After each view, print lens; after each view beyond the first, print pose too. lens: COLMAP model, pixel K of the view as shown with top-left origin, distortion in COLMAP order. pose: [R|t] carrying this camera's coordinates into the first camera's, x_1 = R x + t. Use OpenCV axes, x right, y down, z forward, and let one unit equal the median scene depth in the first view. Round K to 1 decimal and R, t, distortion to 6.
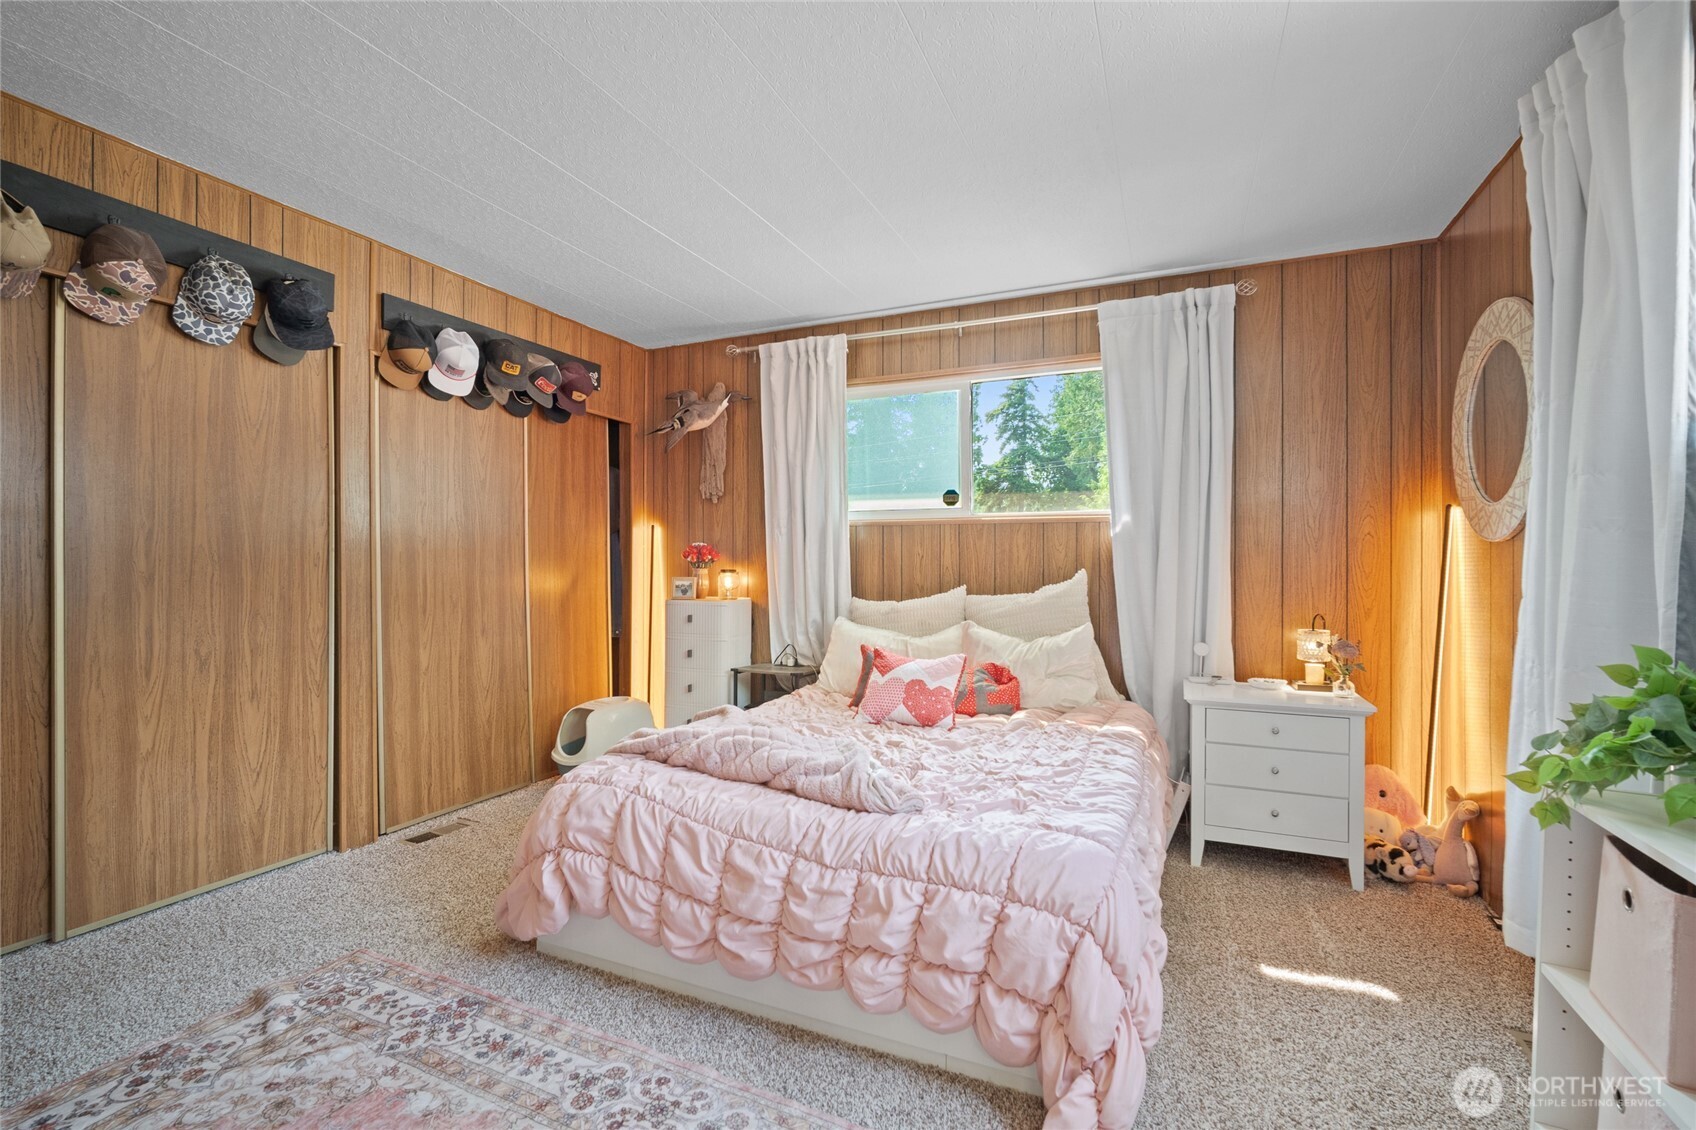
lens RADIAL K [[742.6, 0, 855.2], [0, 742.6, 568.7], [0, 0, 1]] dist [-0.015682, 0.005717]
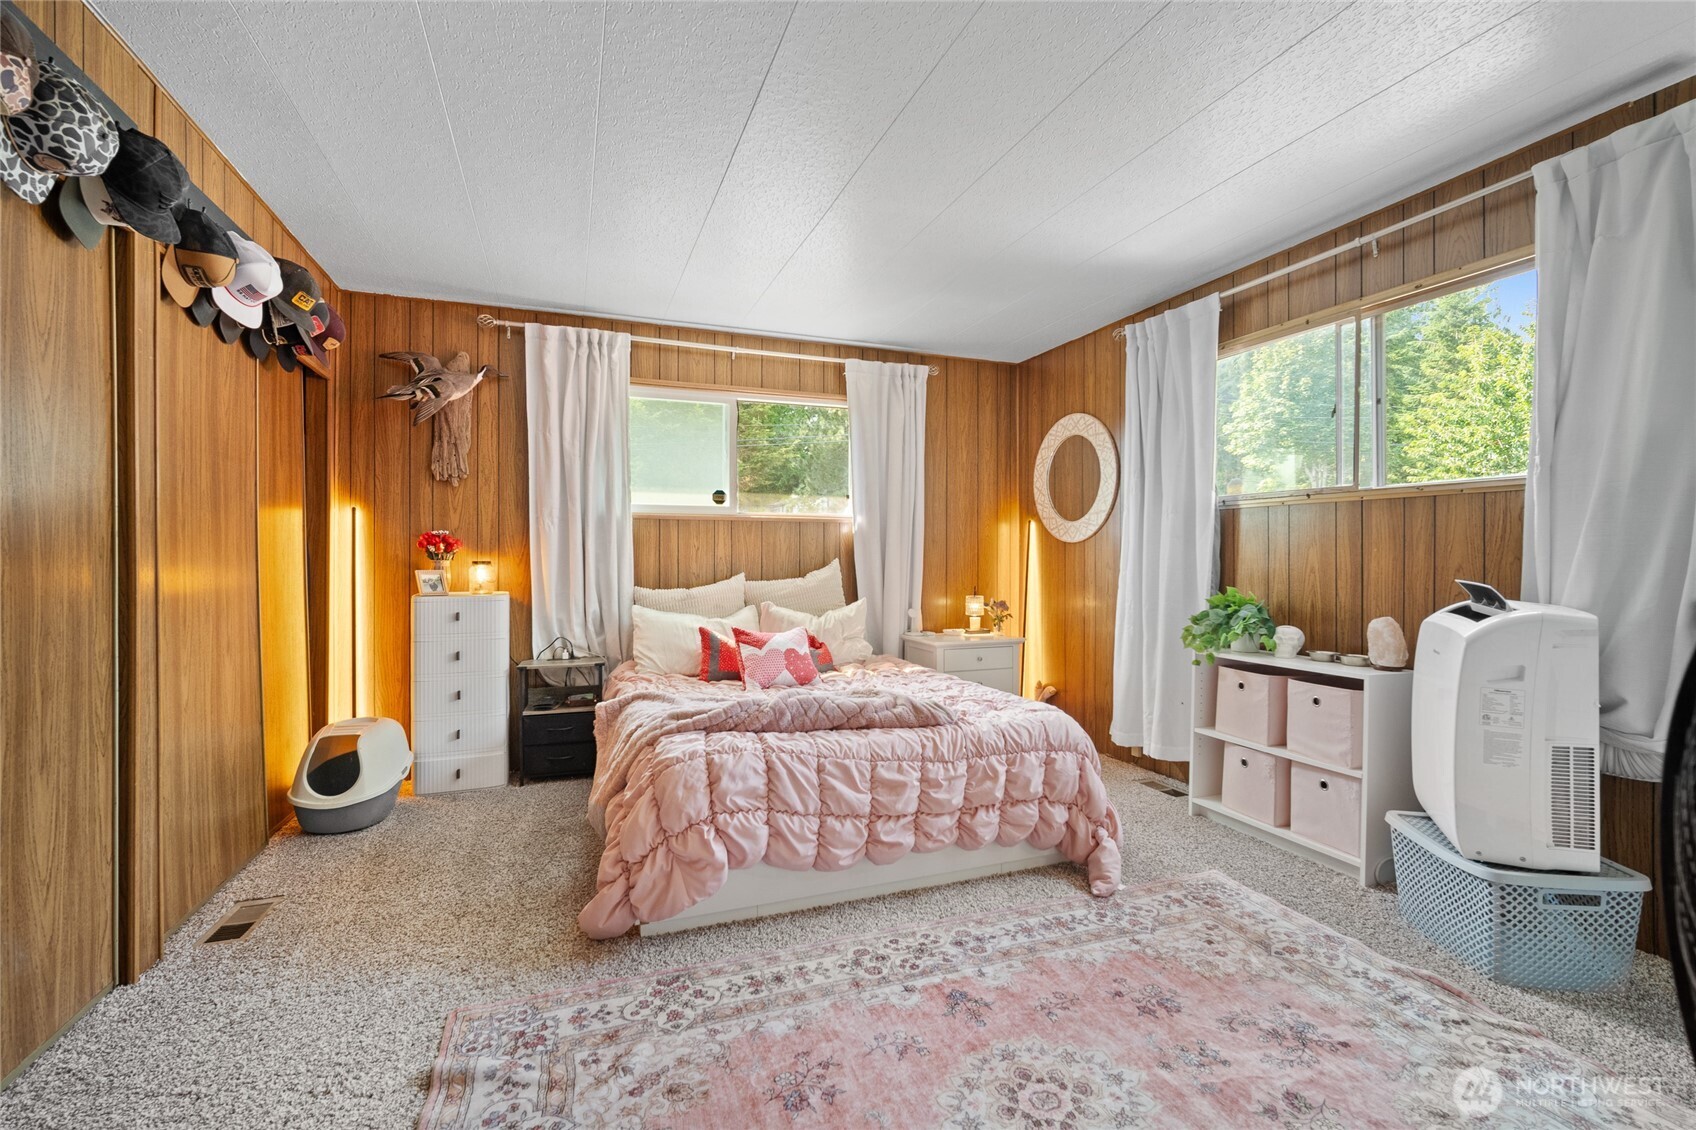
lens RADIAL K [[742.6, 0, 849.6], [0, 742.6, 562.9], [0, 0, 1]] dist [-0.015682, 0.005717]
pose [[0.706975, -0.008192, 0.707192, -0.701764], [0.005729, 0.999966, 0.005856, 0.000680], [-0.707216, -0.000088, 0.706998, 0.061131]]
